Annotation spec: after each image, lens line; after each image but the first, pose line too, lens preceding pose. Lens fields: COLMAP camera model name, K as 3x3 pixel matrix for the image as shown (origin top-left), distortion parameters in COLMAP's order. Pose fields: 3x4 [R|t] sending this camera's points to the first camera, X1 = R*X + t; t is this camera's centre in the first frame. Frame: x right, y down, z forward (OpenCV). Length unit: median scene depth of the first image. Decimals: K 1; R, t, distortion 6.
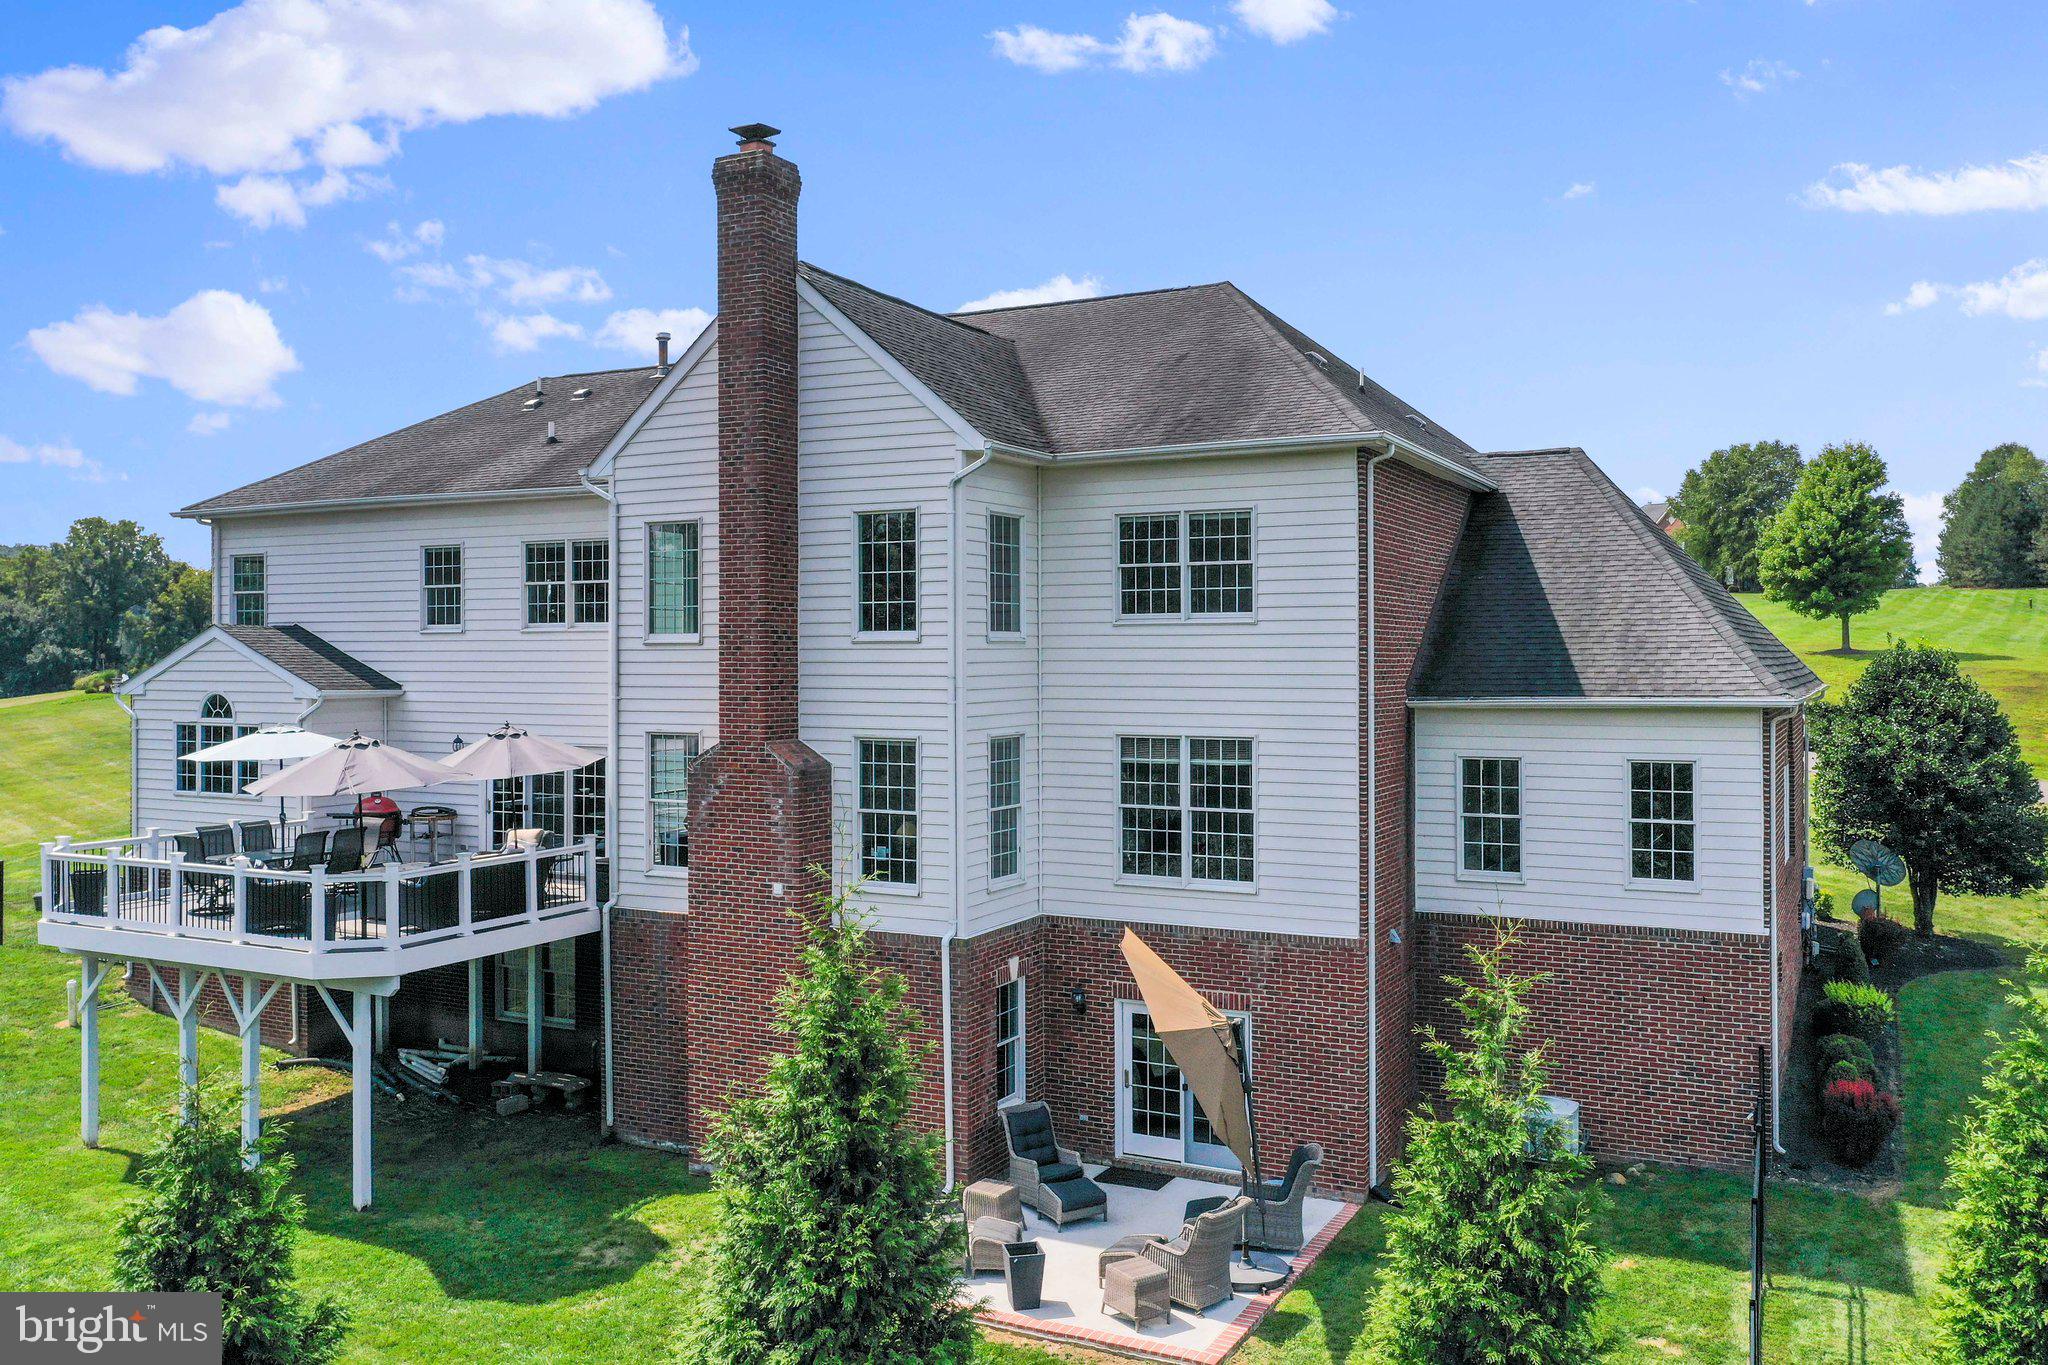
lens RADIAL K [[1622.8, 0, 1024.0], [0, 1622.8, 682.5], [0, 0, 1]] dist [-0.003612, 0.002972]
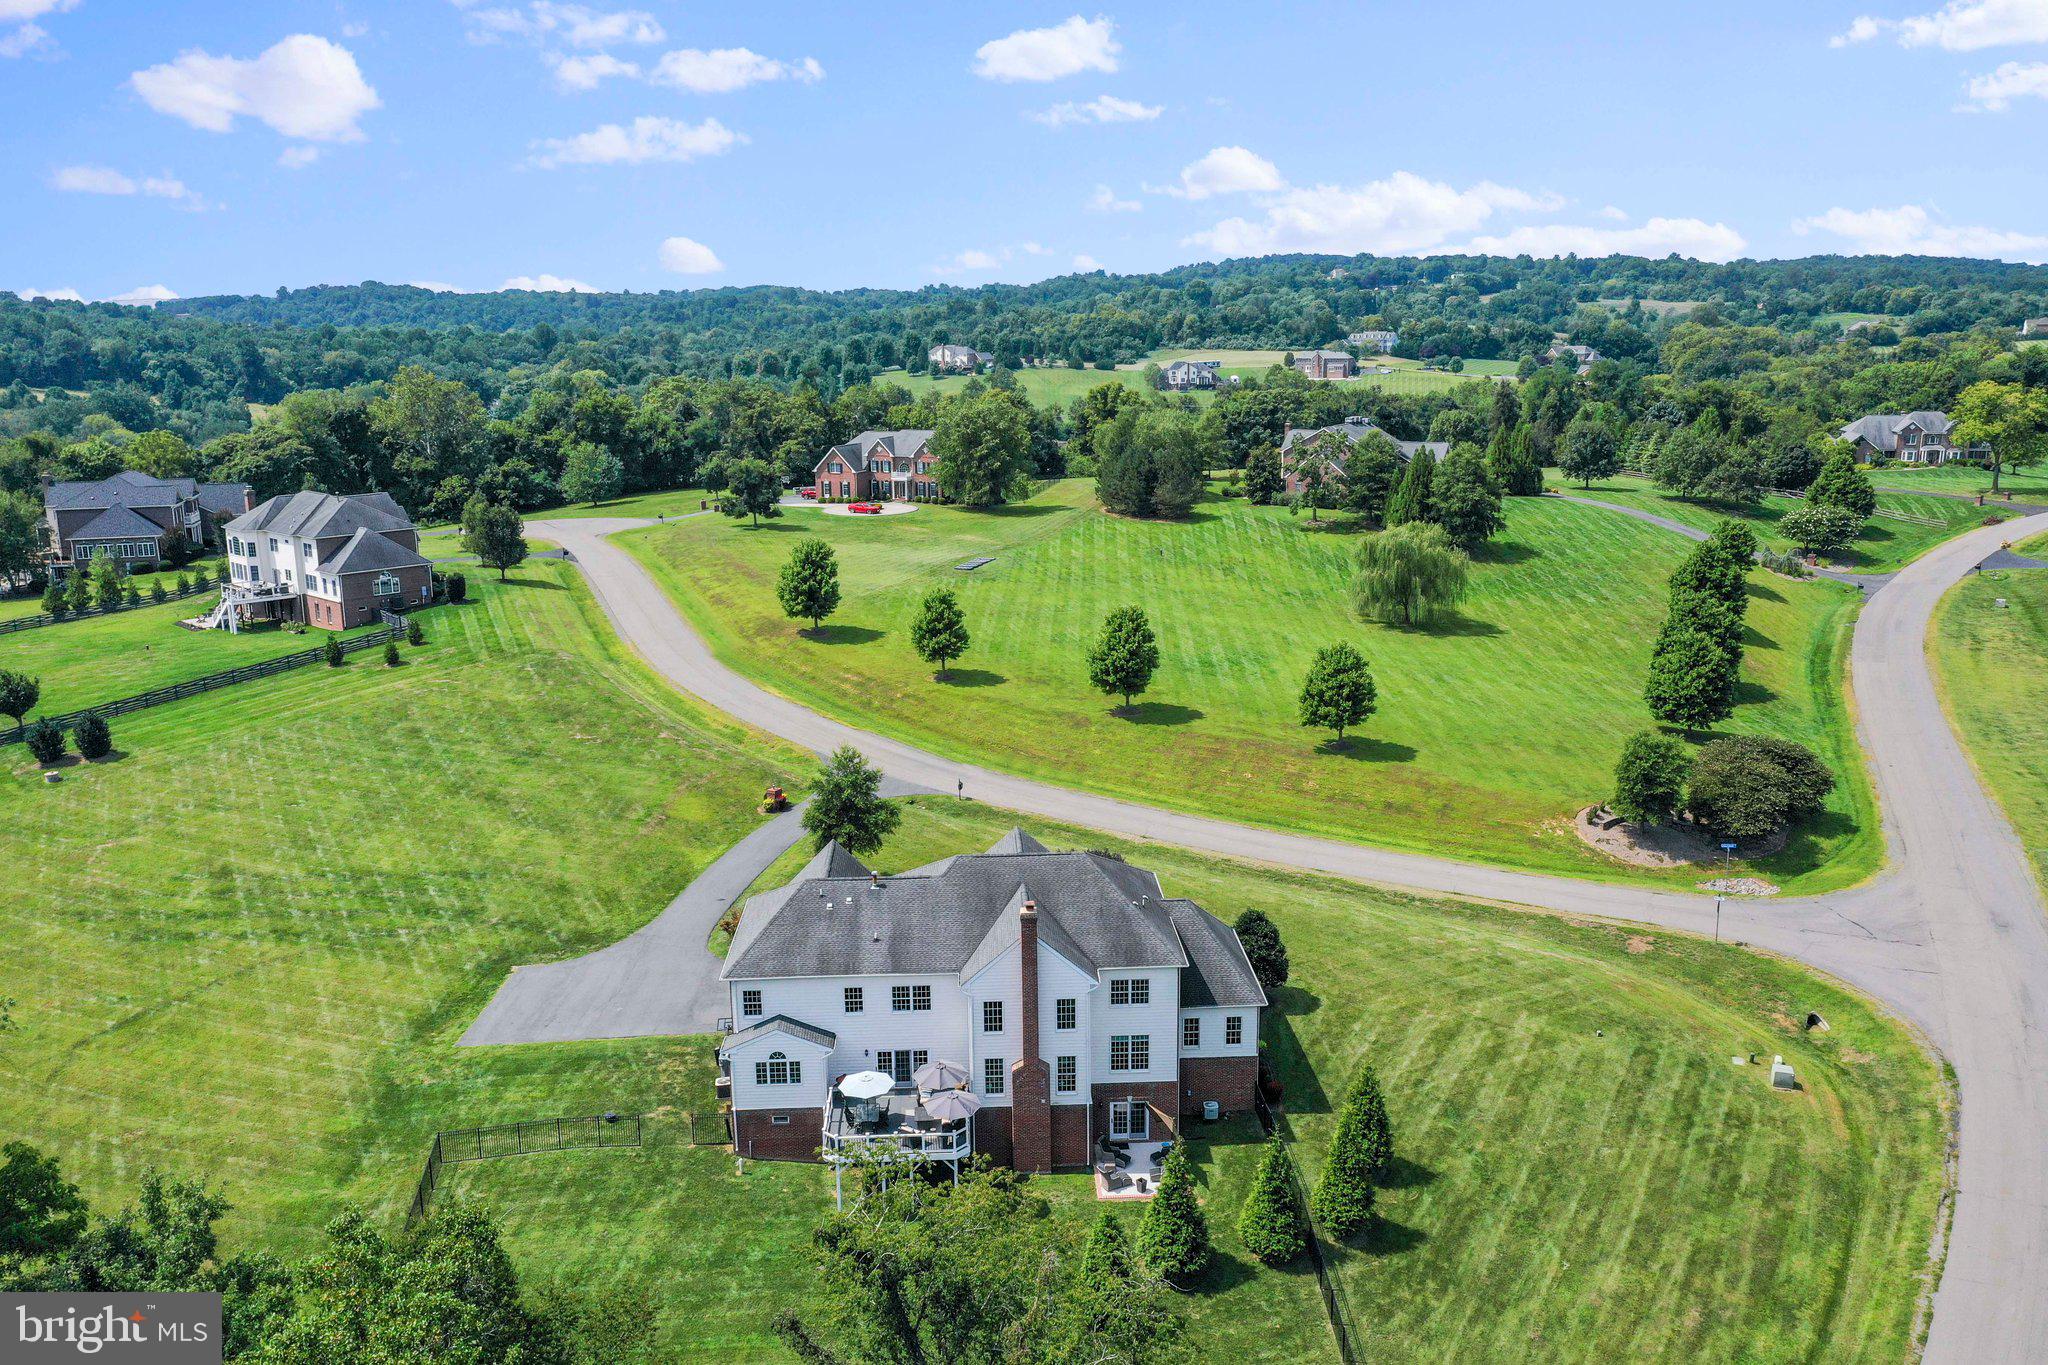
lens RADIAL K [[1622.8, 0, 1024.0], [0, 1622.8, 682.5], [0, 0, 1]] dist [-0.003612, 0.002972]
pose [[0.859870, -0.115827, 0.497200, -1.871962], [0.009613, 0.977423, 0.211075, -1.549809], [-0.510422, -0.176718, 0.841570, -1.873802]]
